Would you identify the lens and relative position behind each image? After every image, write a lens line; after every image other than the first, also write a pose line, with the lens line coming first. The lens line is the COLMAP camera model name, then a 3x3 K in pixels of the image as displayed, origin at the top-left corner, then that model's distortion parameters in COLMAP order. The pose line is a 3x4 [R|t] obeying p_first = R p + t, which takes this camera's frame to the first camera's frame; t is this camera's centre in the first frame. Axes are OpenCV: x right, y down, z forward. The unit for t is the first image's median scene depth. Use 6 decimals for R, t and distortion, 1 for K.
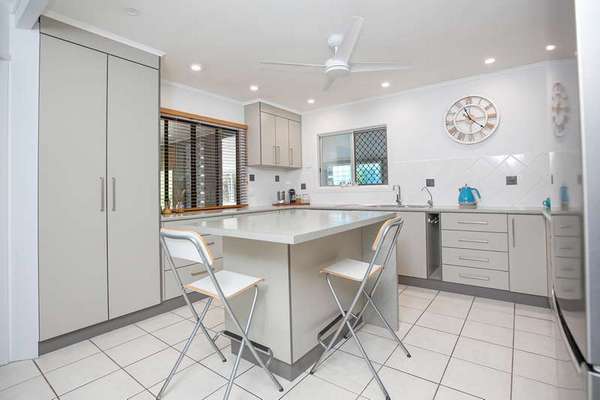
lens RADIAL K [[291.9, 0, 304.0], [0, 291.9, 183.4], [0, 0, 1]] dist [-0.030672, -0.000423]
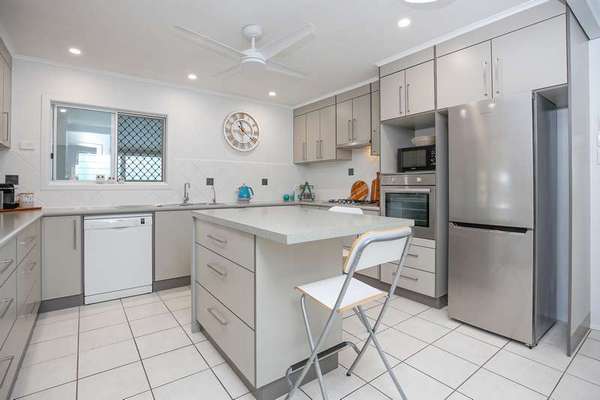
lens RADIAL K [[291.9, 0, 304.0], [0, 291.9, 183.4], [0, 0, 1]] dist [-0.030672, -0.000423]
pose [[0.275569, 0.027150, 0.960898, -0.531772], [-0.025313, 0.999459, -0.020980, 0.019554], [-0.960948, -0.018542, 0.276107, 0.389131]]
